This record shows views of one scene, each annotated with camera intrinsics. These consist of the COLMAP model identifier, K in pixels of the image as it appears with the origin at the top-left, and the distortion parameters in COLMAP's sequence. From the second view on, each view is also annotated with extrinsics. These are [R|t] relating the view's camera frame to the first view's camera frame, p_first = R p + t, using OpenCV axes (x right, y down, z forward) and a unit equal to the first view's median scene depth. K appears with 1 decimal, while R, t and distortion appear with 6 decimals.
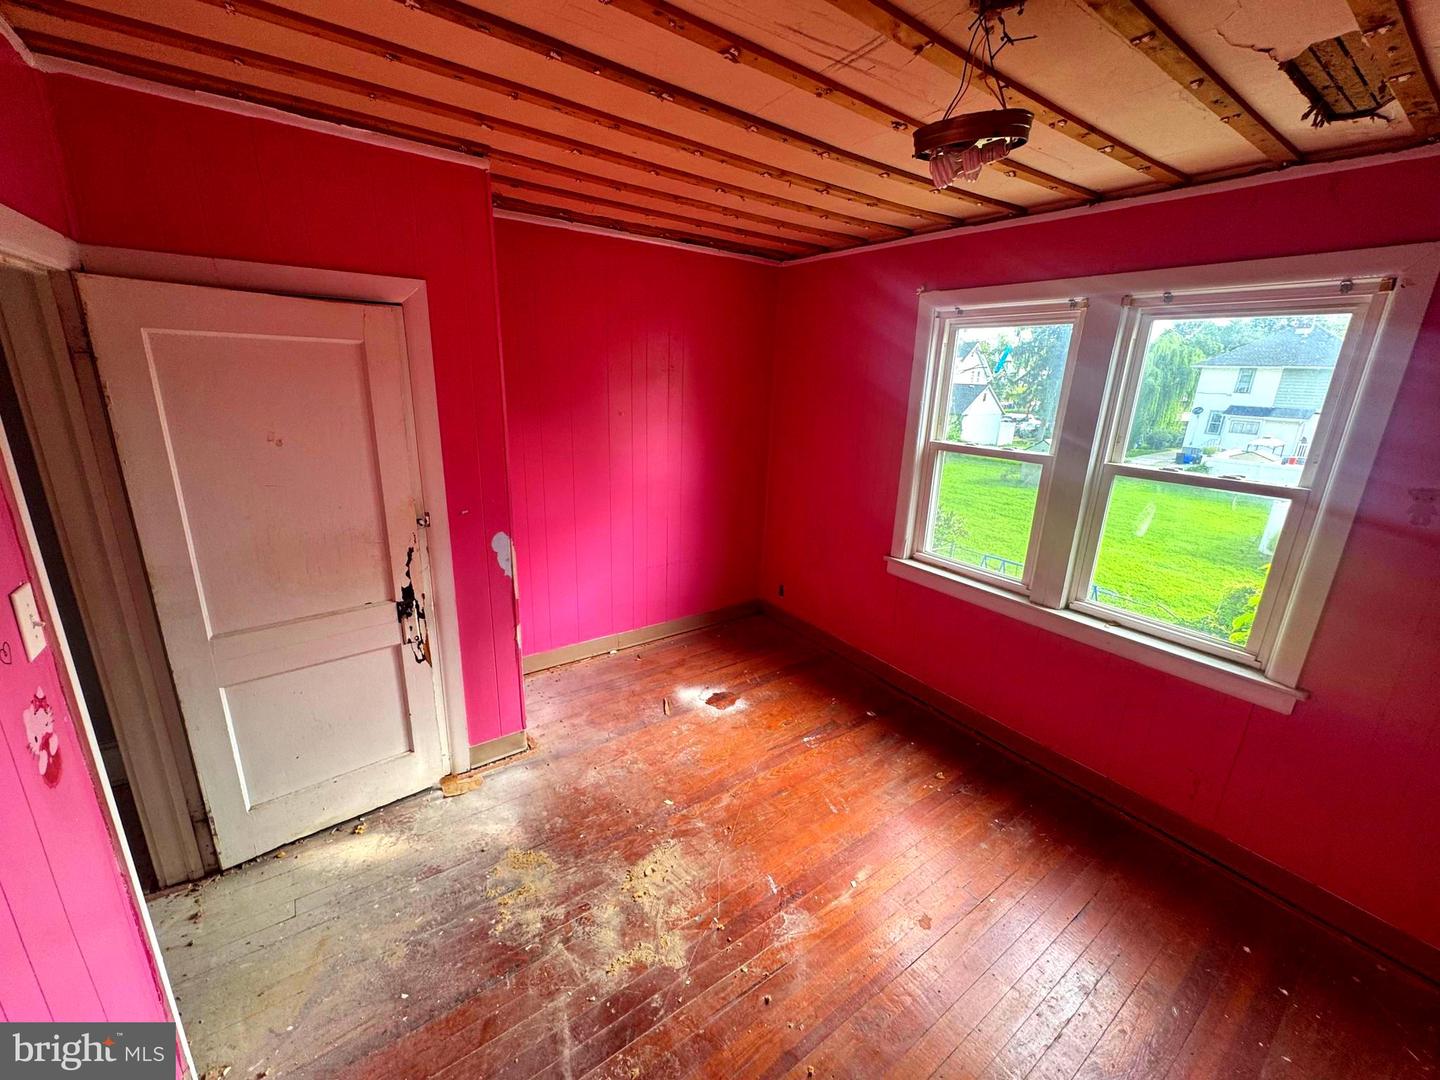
lens RADIAL K [[576.6, 0, 718.8], [0, 576.6, 535.8], [0, 0, 1]] dist [-0.003155, 0.000946]
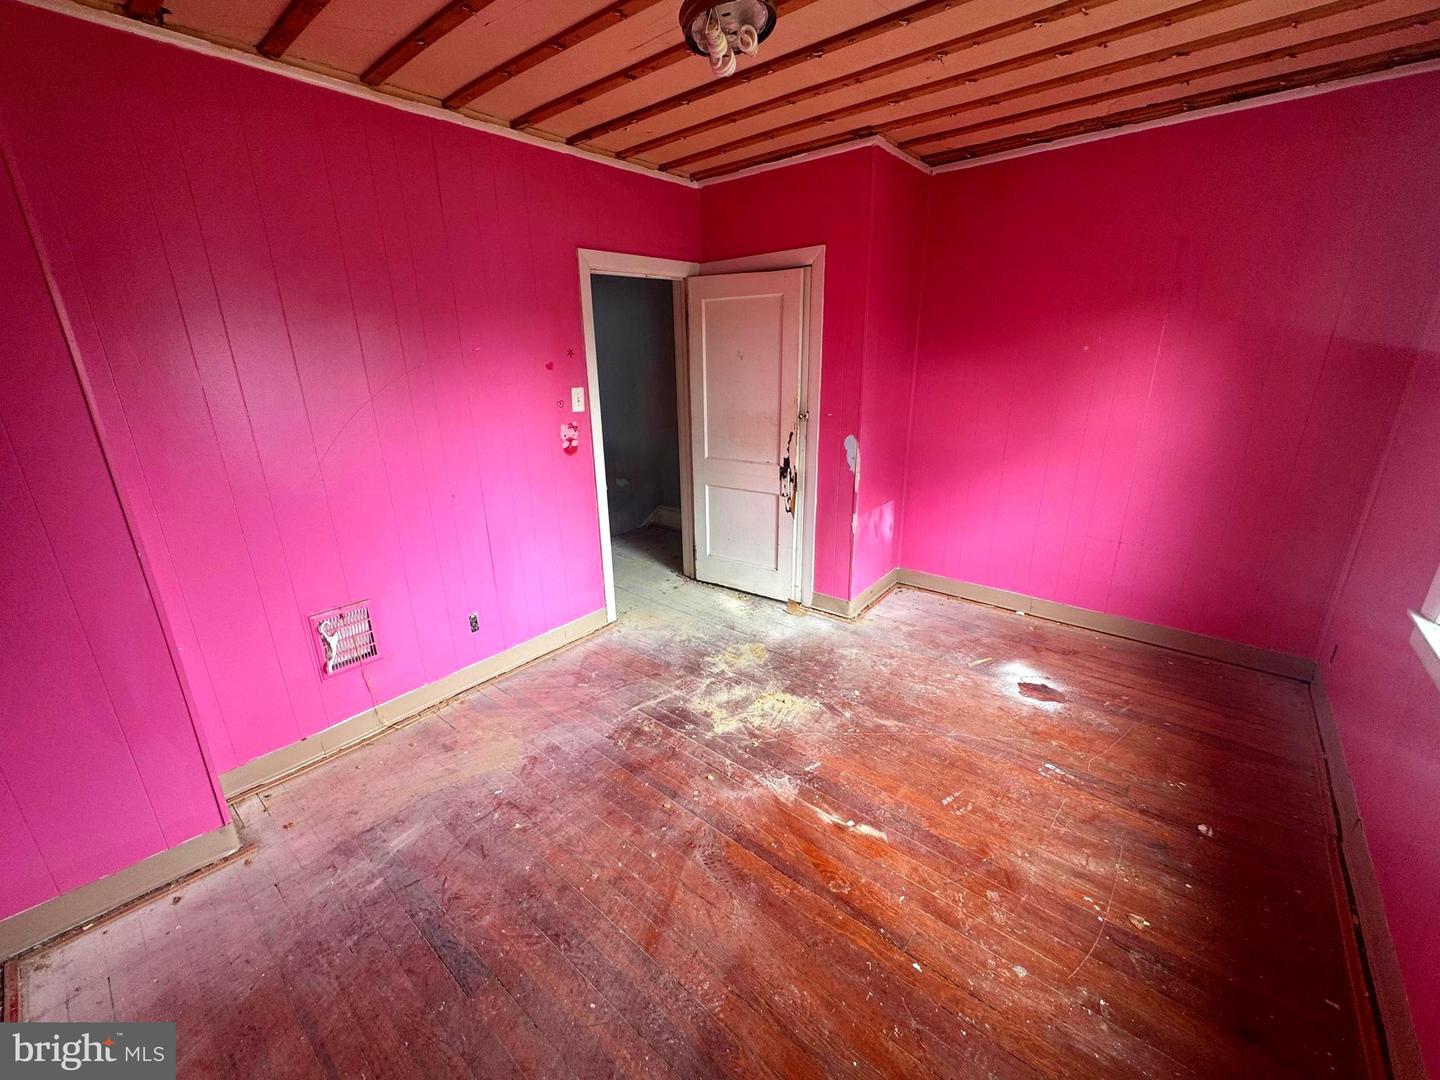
lens RADIAL K [[576.6, 0, 720.7], [0, 576.6, 533.8], [0, 0, 1]] dist [-0.003155, 0.000946]
pose [[0.246755, 0.250881, -0.936040, 0.894215], [-0.236703, 0.952255, 0.192828, 0.027225], [0.939725, 0.173983, 0.294358, 0.426259]]
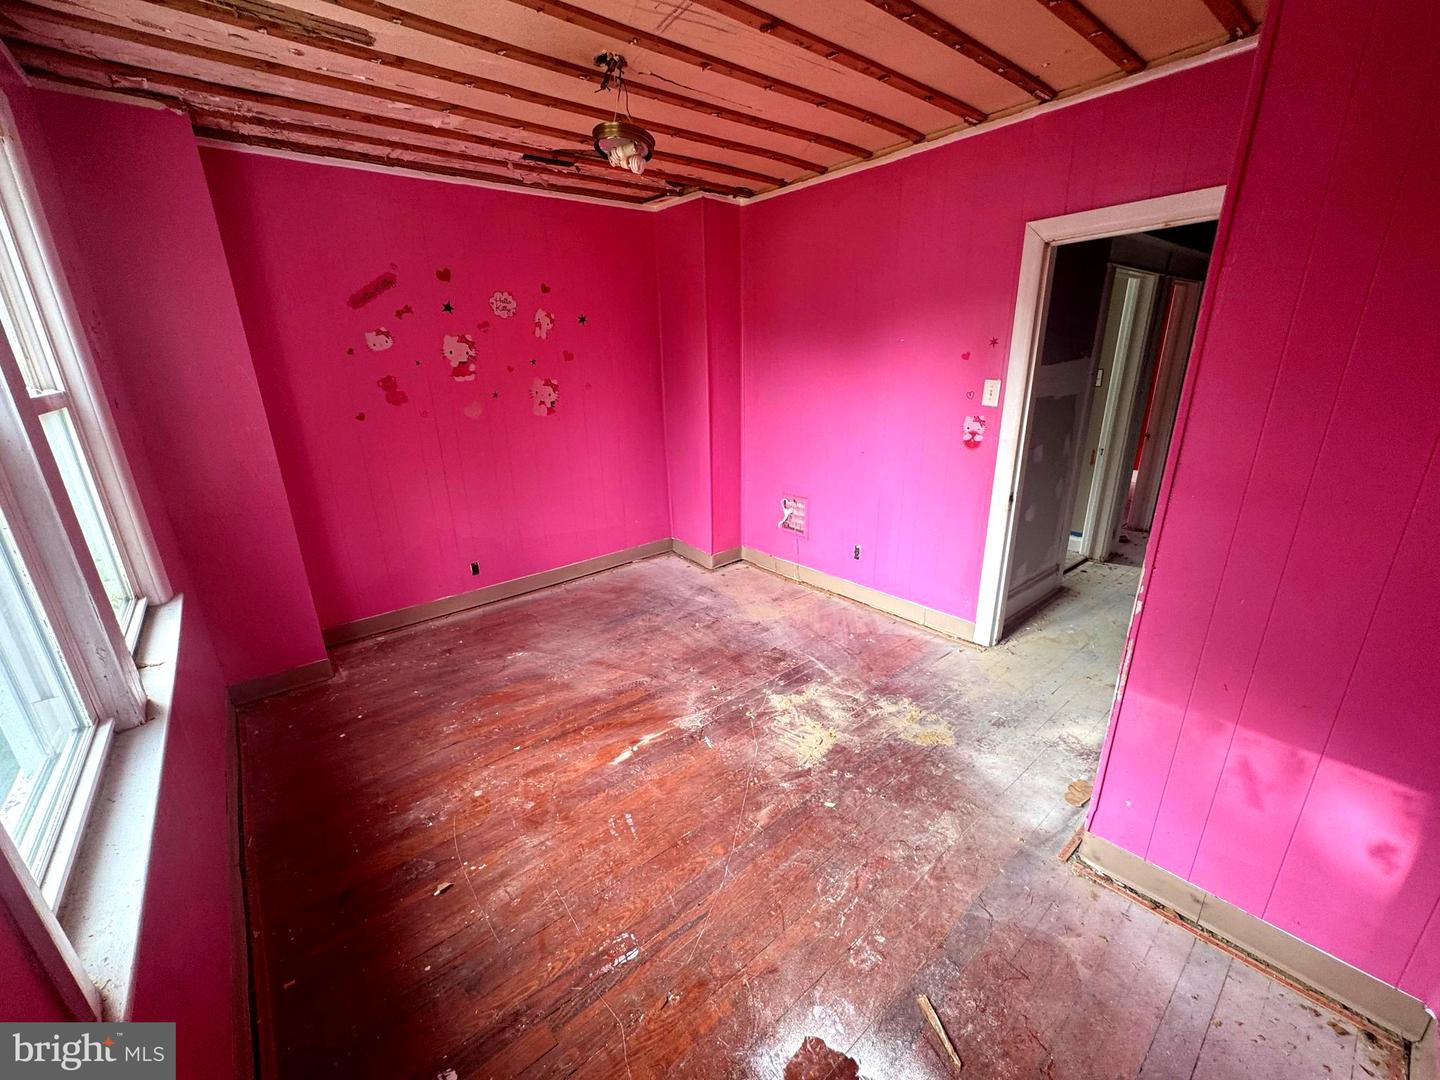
lens RADIAL K [[576.6, 0, 723.1], [0, 576.6, 540.4], [0, 0, 1]] dist [-0.003155, 0.000946]
pose [[-0.996785, 0.009463, -0.079557, 0.143334], [-0.036311, 0.831803, 0.553882, -0.340061], [0.071417, 0.554990, -0.828785, 1.635833]]
